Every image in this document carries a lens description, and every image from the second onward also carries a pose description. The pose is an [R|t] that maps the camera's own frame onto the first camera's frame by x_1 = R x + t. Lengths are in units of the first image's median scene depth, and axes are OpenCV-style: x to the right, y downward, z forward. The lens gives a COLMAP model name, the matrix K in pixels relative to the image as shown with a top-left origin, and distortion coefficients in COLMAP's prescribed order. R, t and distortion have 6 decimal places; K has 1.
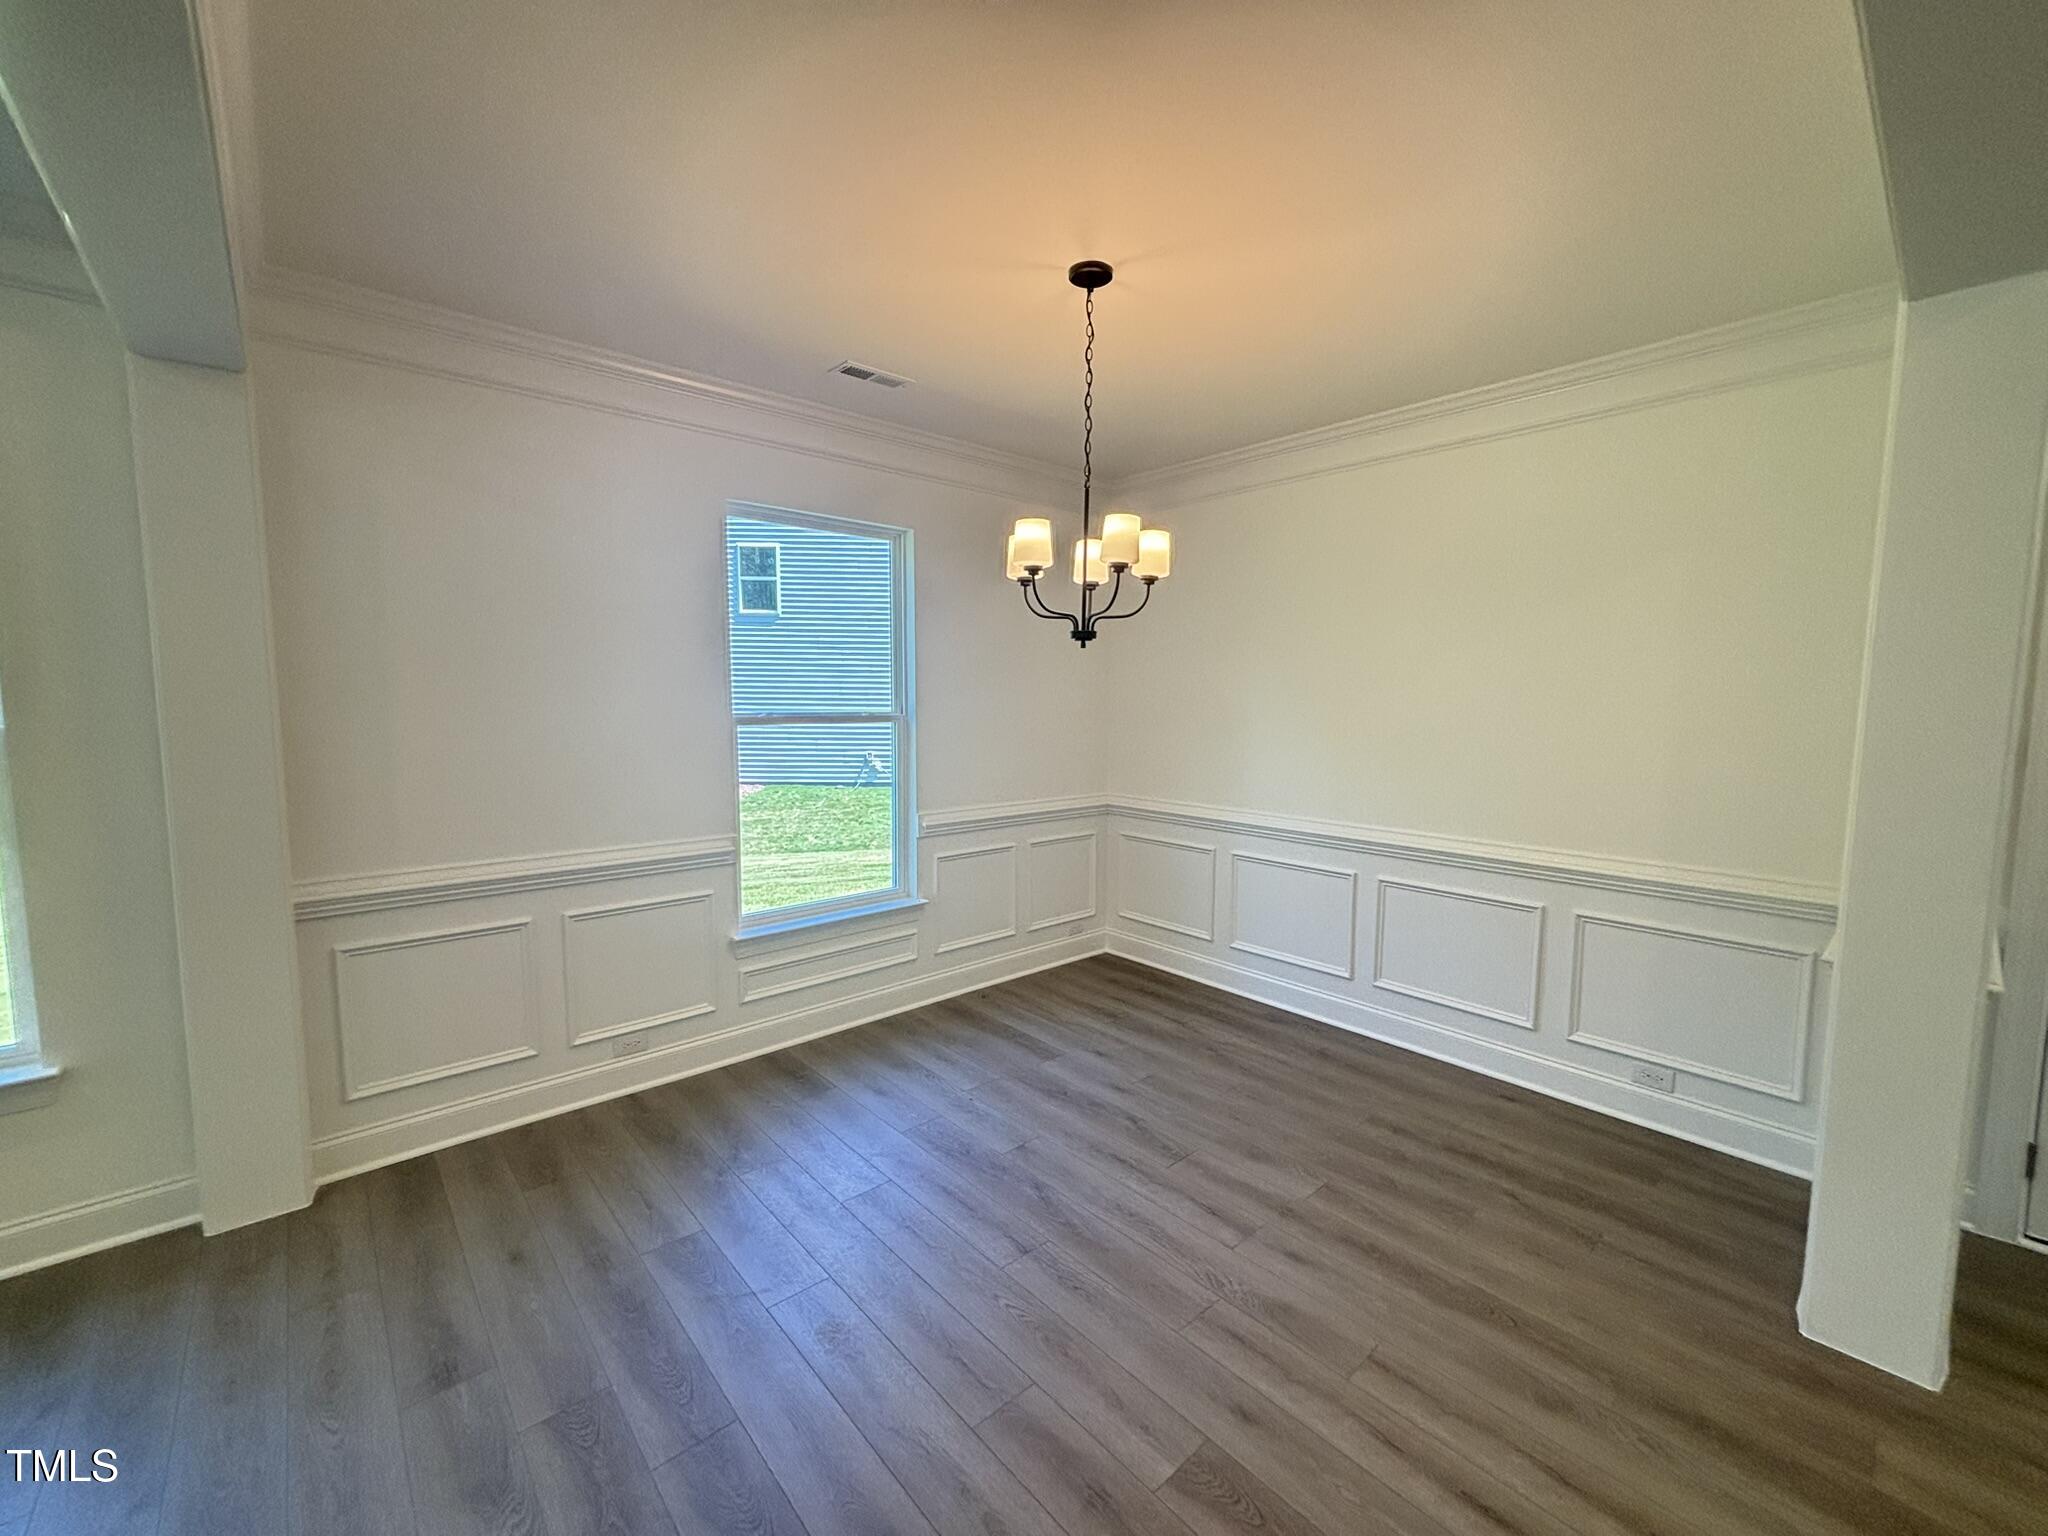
lens RADIAL K [[833.9, 0, 1018.4], [0, 833.9, 759.7], [0, 0, 1]] dist [0.002091, -0.000089]
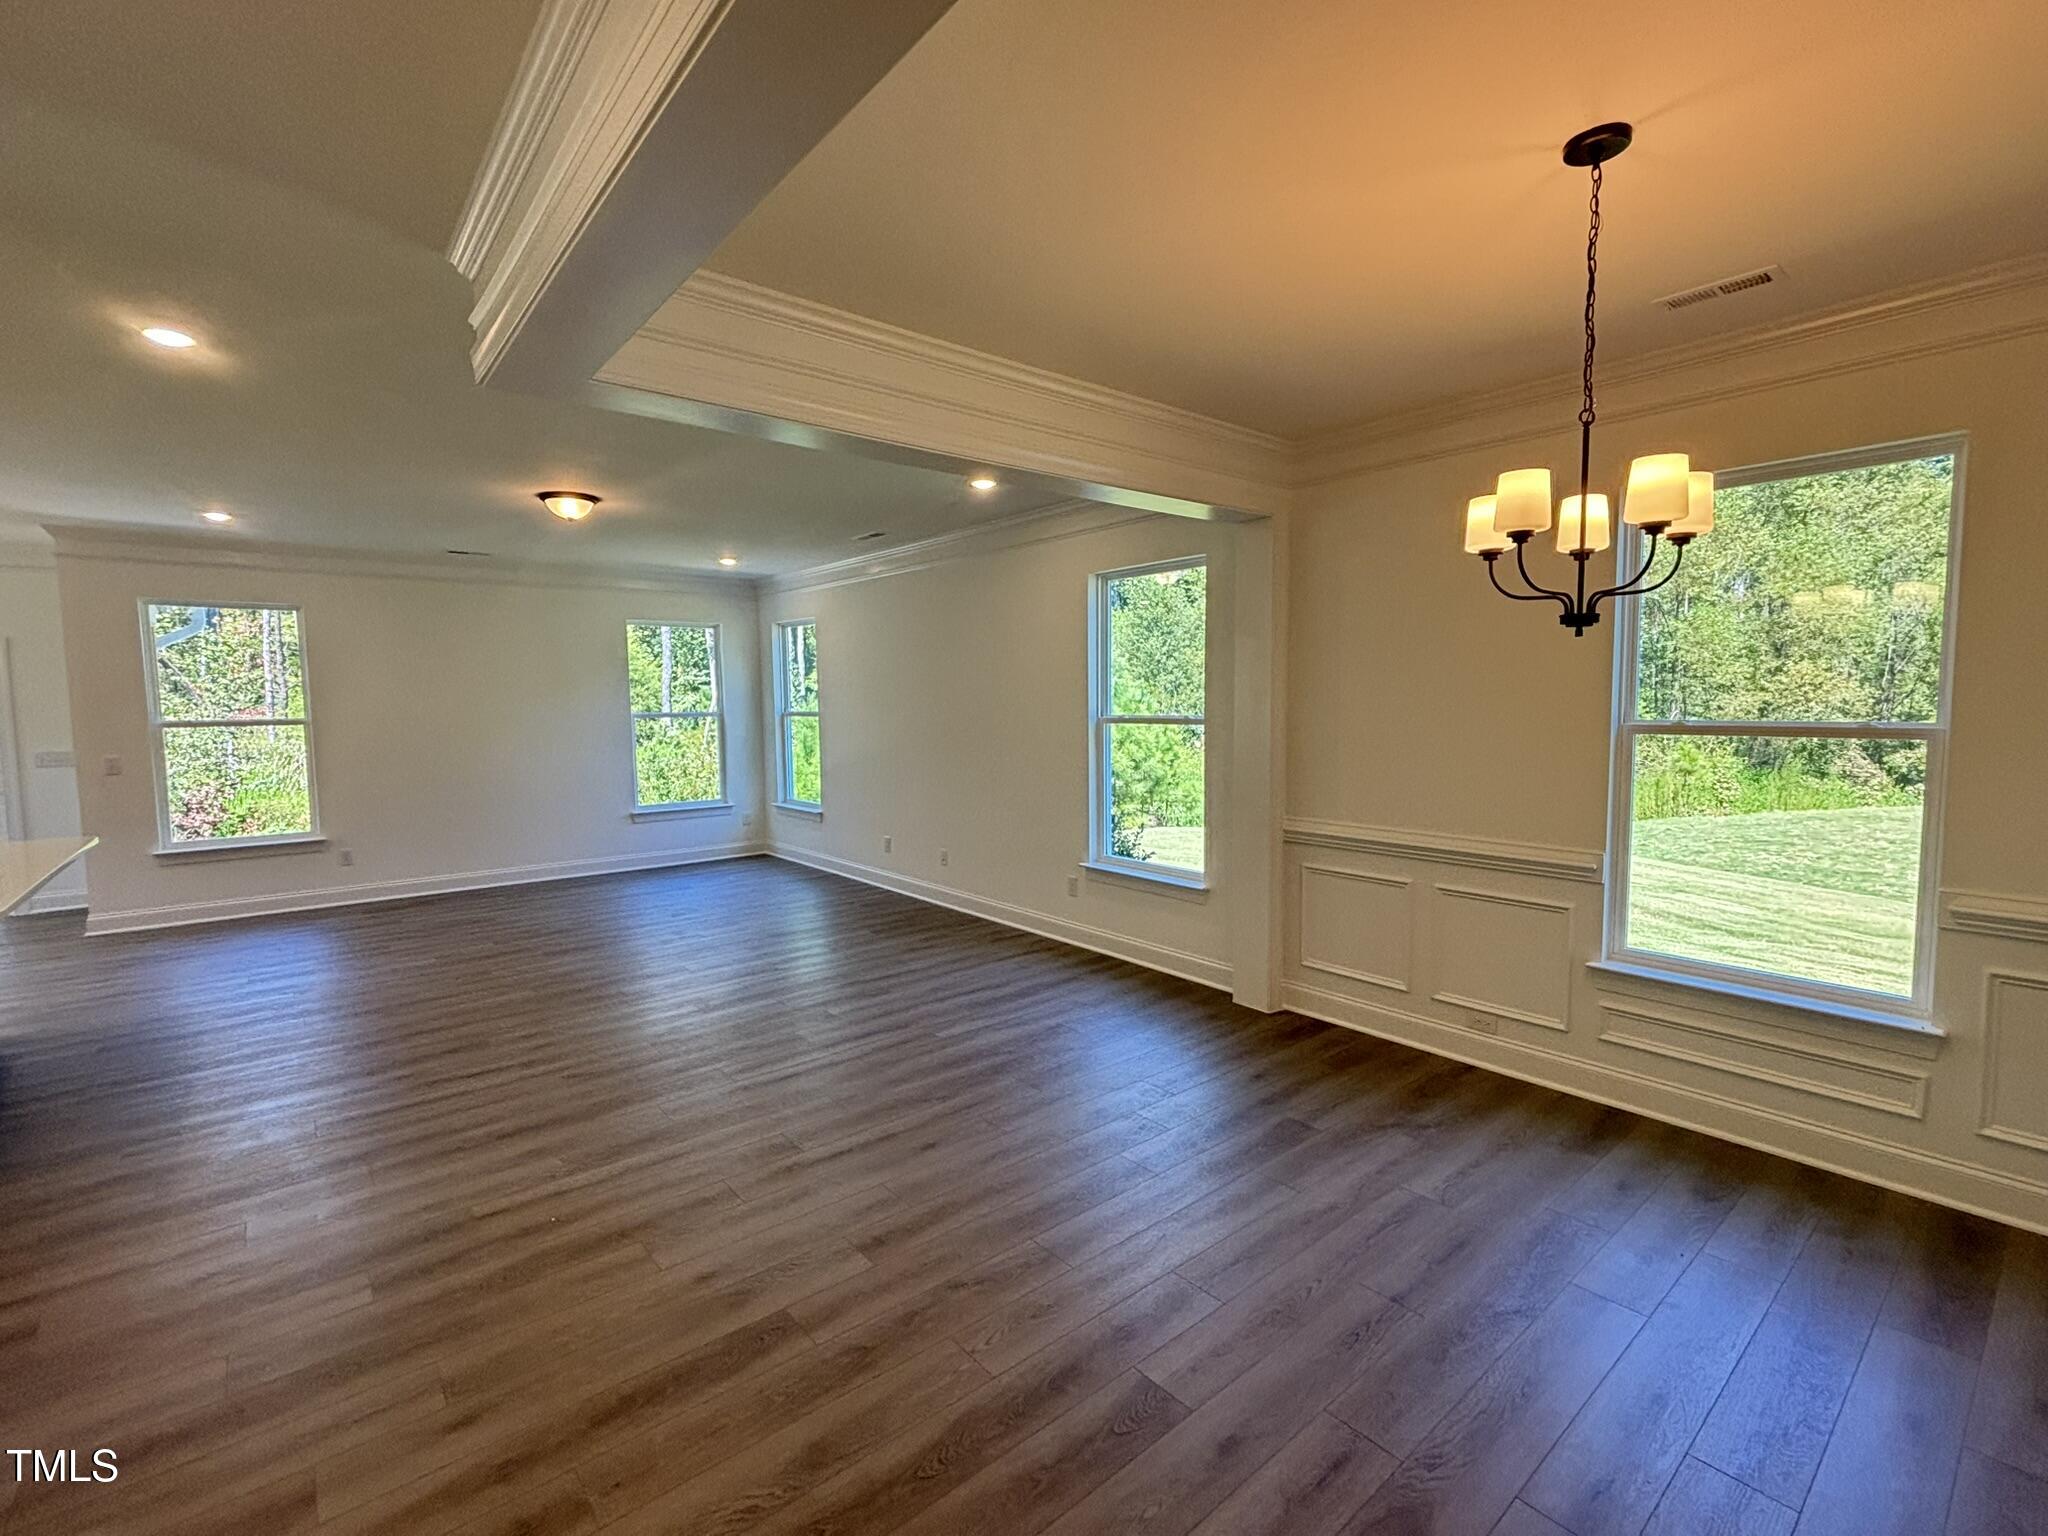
lens RADIAL K [[898.0, 0, 1028.5], [0, 898.0, 771.8], [0, 0, 1]] dist [-0.001887, -0.000225]
pose [[-0.020728, 0.072189, -0.997176, 0.816699], [-0.076142, 0.994379, 0.073569, -0.029971], [0.996882, 0.077452, -0.015115, 0.477310]]
